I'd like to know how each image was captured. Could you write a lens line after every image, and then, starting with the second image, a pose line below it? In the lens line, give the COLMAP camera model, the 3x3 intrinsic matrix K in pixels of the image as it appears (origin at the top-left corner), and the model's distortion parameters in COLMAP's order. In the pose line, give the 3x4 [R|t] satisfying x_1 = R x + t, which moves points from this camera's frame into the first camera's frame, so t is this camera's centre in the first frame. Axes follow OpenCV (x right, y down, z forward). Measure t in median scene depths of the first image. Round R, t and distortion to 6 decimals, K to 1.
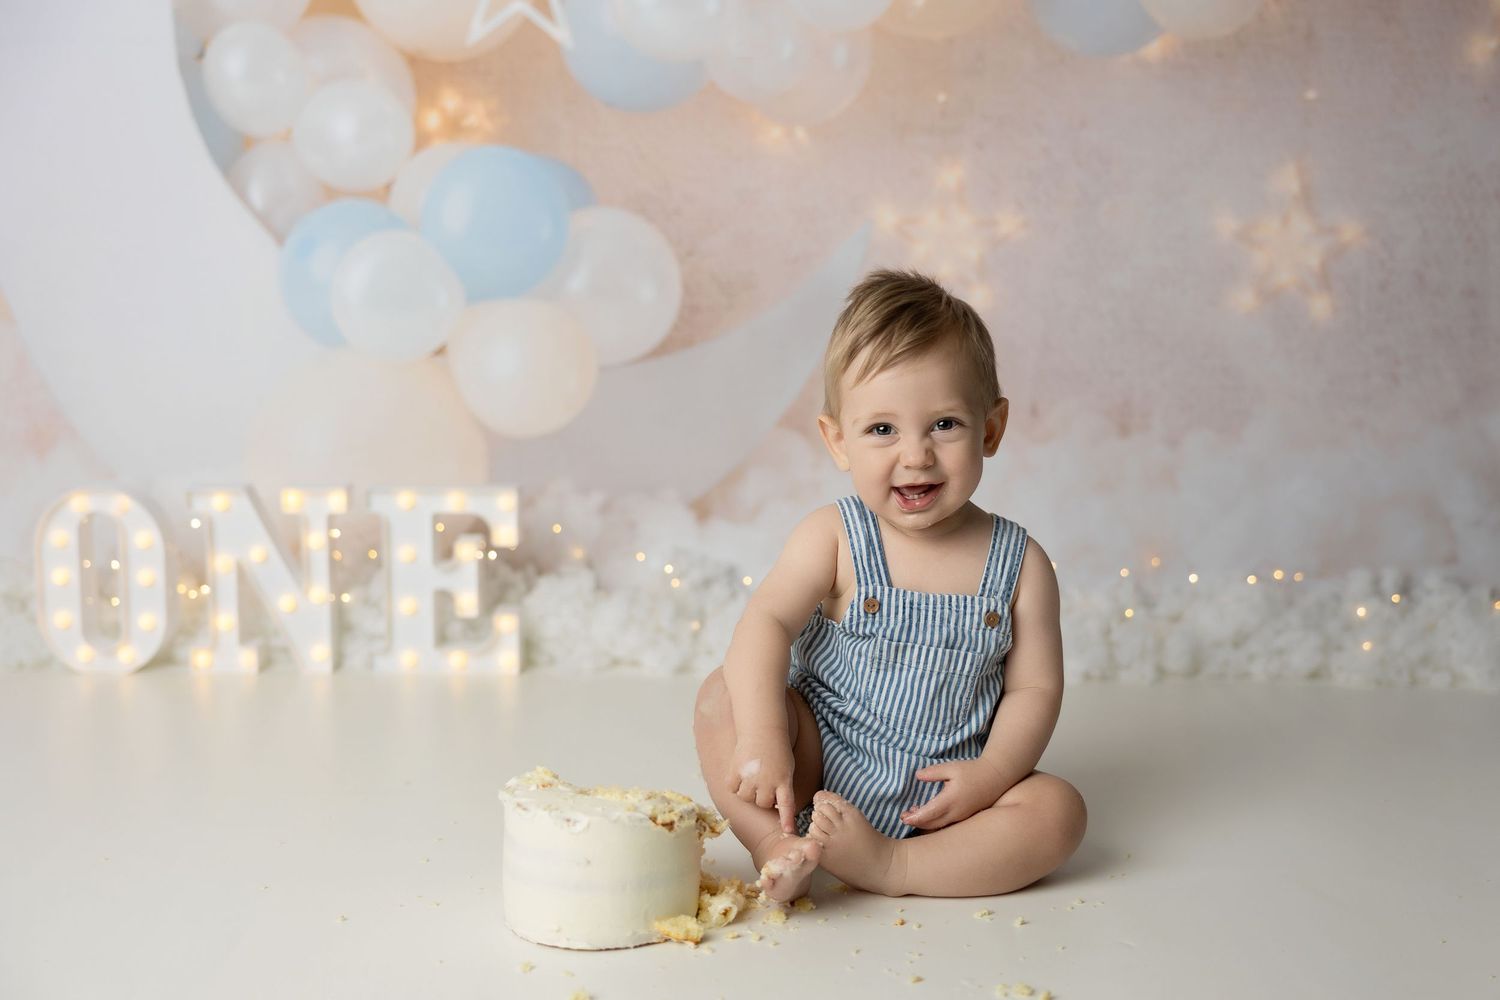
lens RADIAL K [[1856.5, 0, 755.5], [0, 1856.5, 516.5], [0, 0, 1]] dist [0.005047, 0.000000]
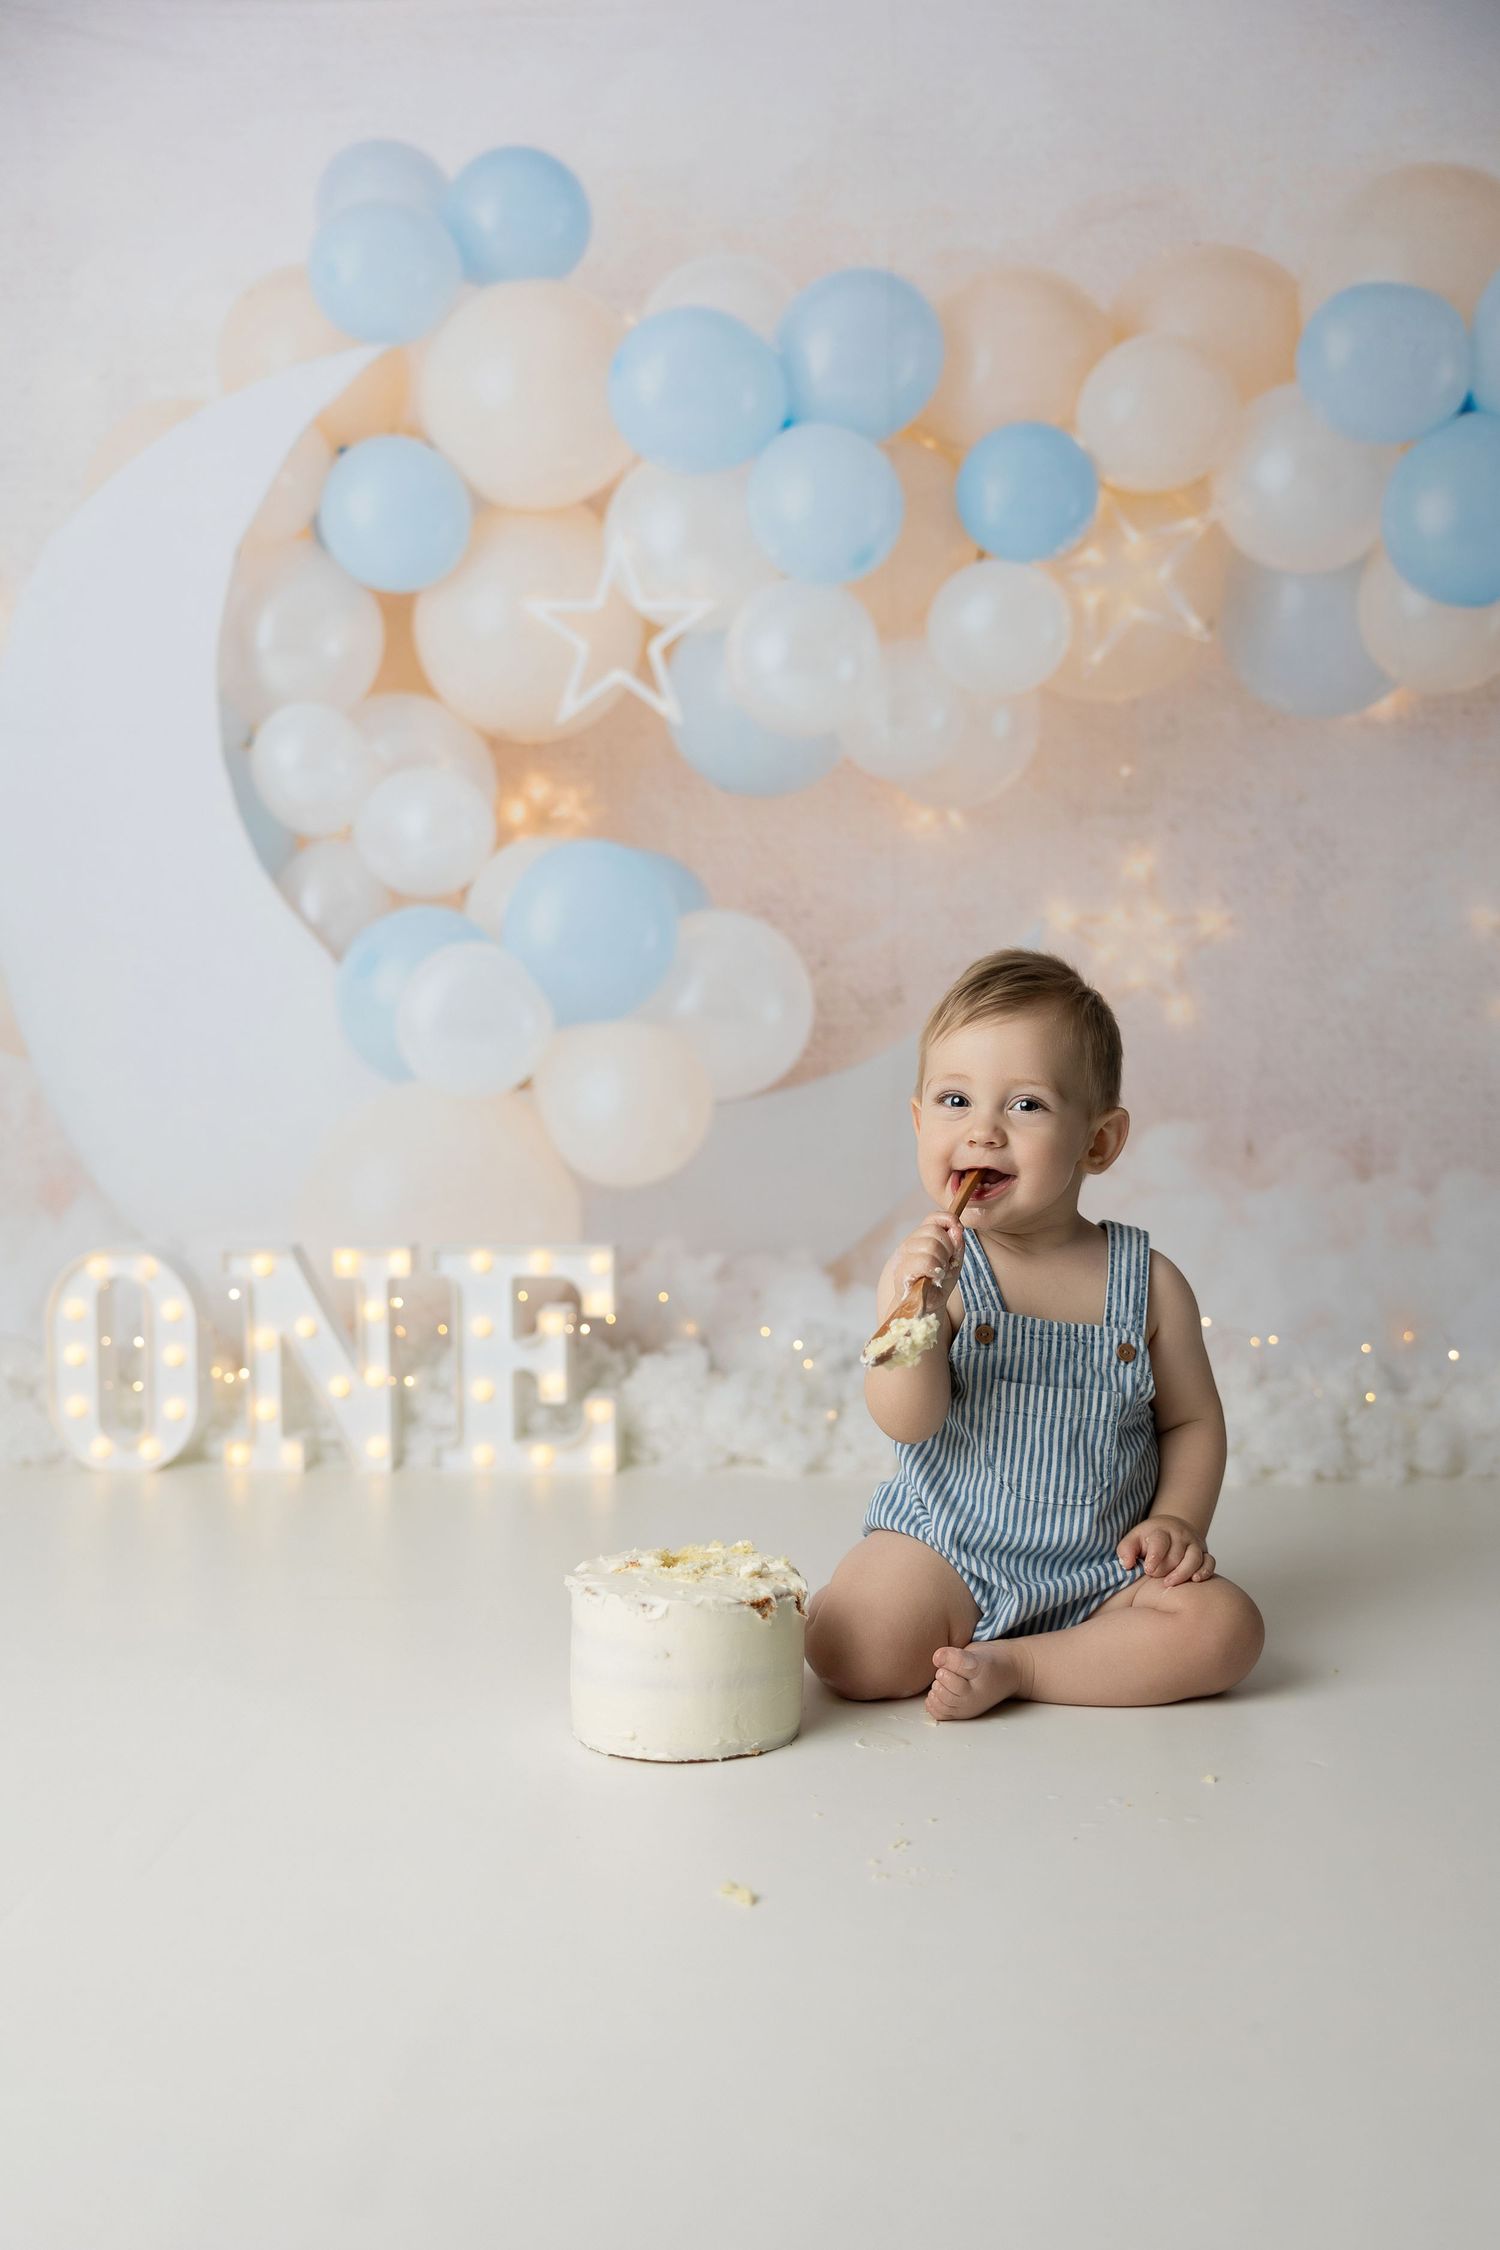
lens RADIAL K [[2419.7, 0, 765.9], [0, 2419.7, 1116.3], [0, 0, 1]] dist [-0.001489, 0.000000]
pose [[0.996373, -0.011553, -0.084308, 0.029847], [0.003815, 0.995809, -0.091376, 0.025036], [0.085010, 0.090722, 0.992241, -0.067104]]
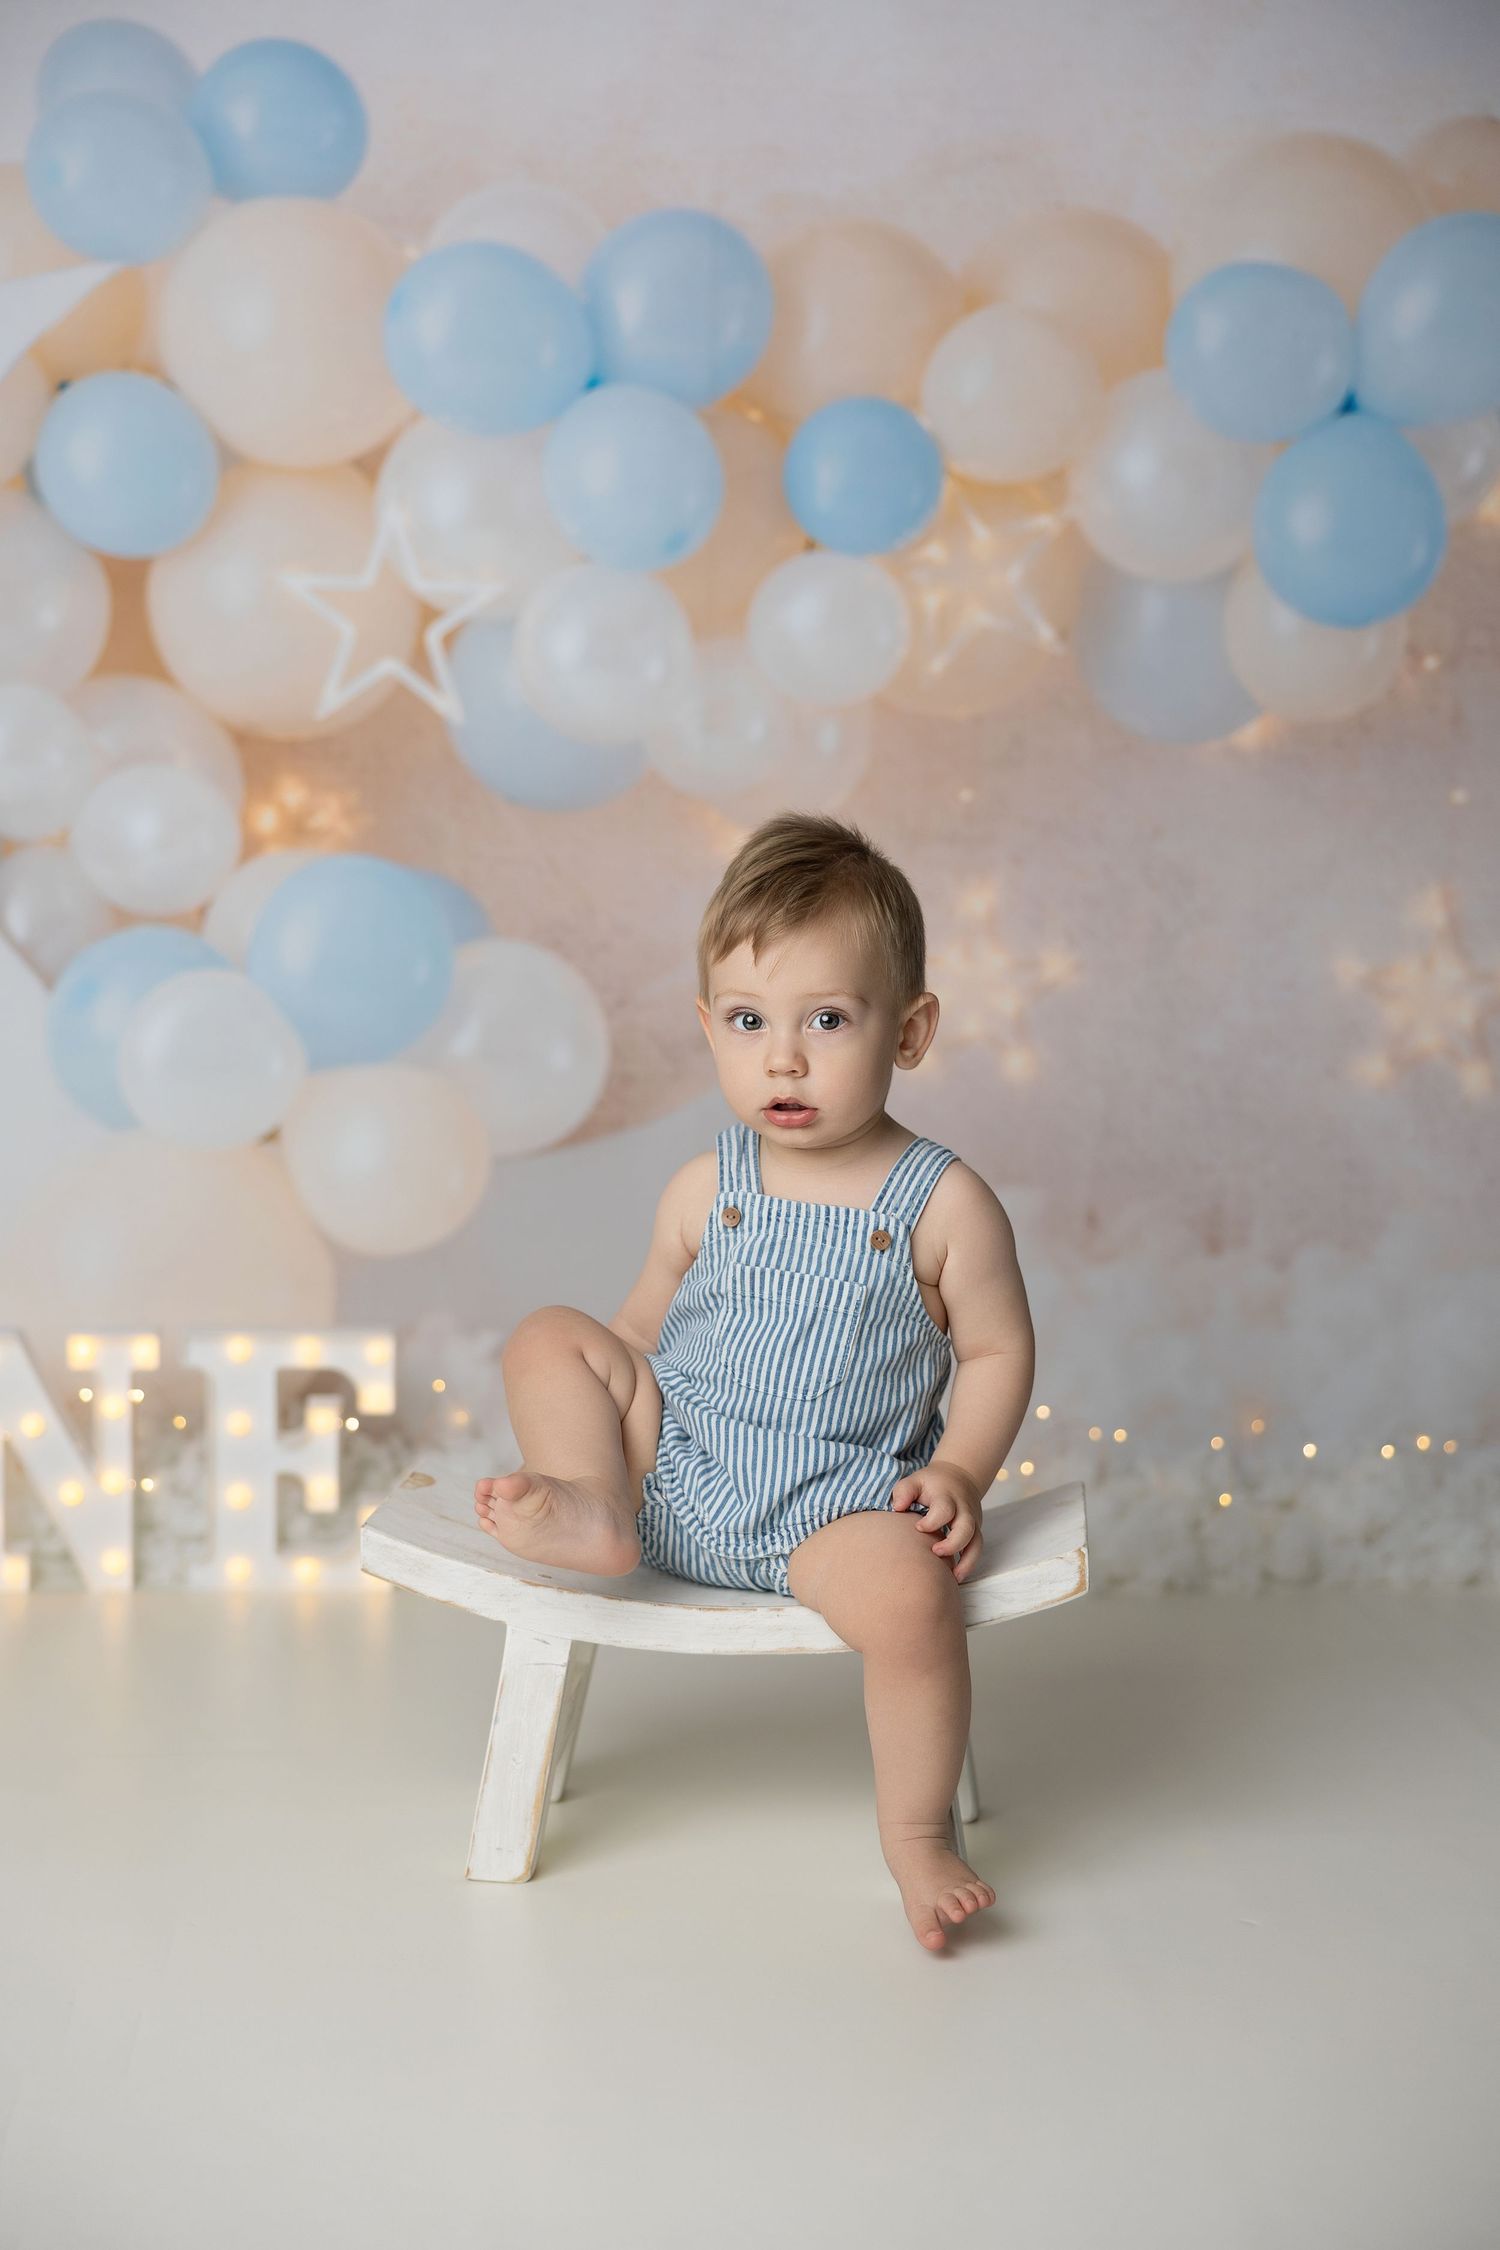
lens RADIAL K [[3282.7, 0, 741.1], [0, 3282.7, 1136.3], [0, 0, 1]] dist [-0.005960, 0.000000]
pose [[0.997562, 0.001547, 0.069762, -0.079303], [0.001411, 0.999103, -0.042326, -0.036203], [-0.069765, 0.042321, 0.996665, -0.283299]]
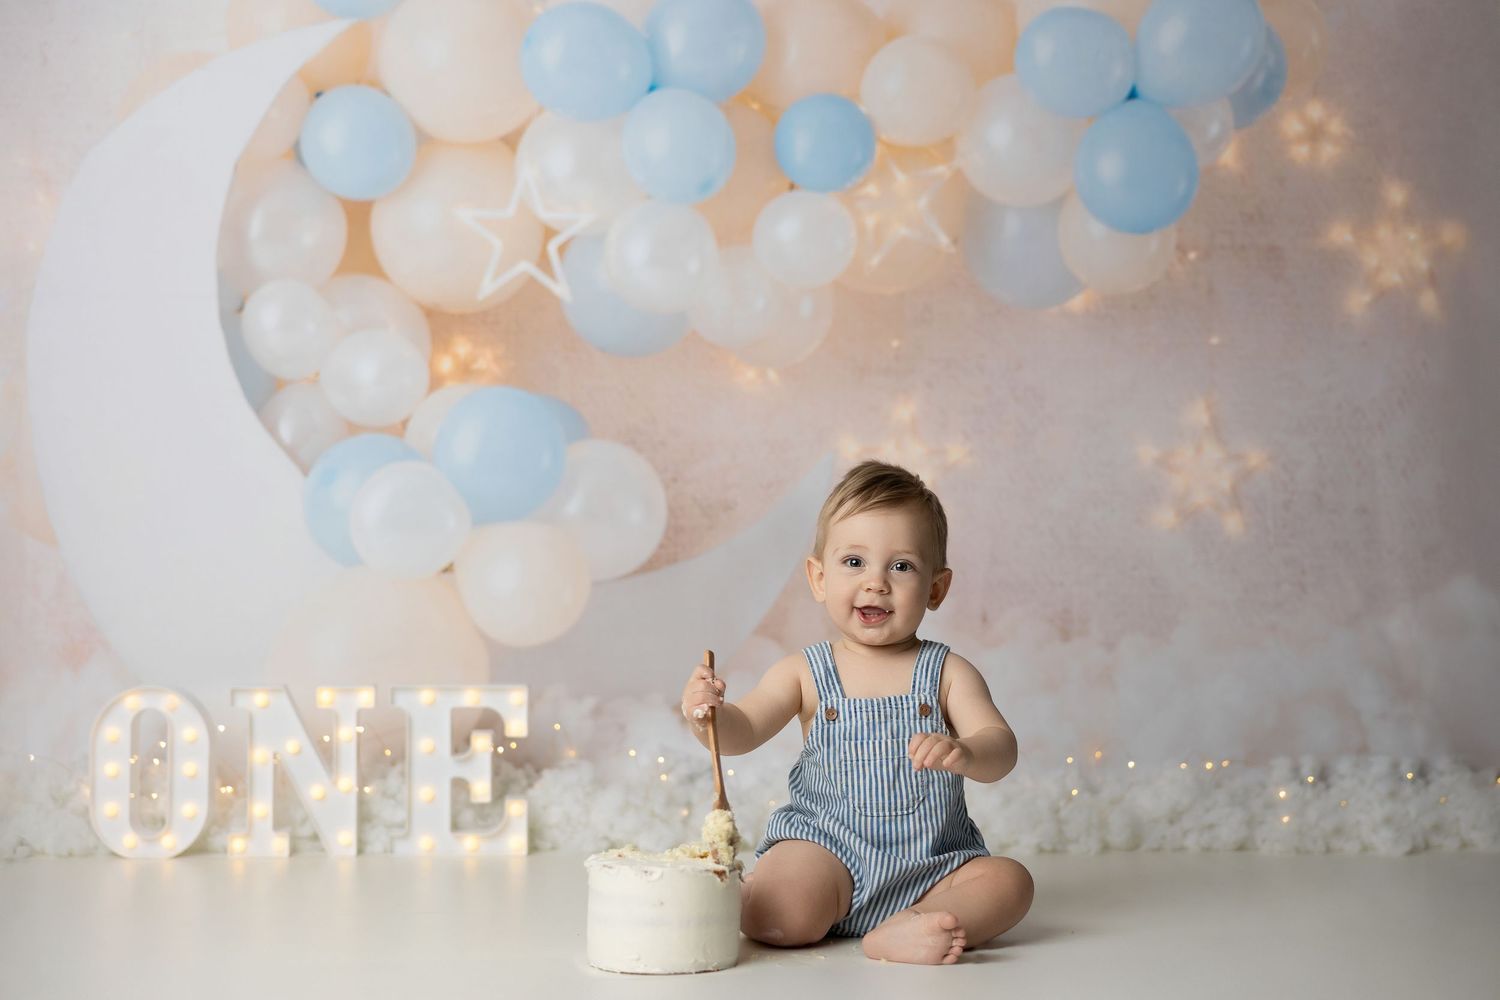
lens RADIAL K [[2411.5, 0, 746.6], [0, 2411.5, 459.9], [0, 0, 1]] dist [-0.003442, 0.000000]
pose [[0.998576, -0.005116, 0.053095, -0.070307], [0.014458, 0.984089, -0.177089, 0.106190], [-0.051344, 0.177605, 0.982762, -0.440506]]
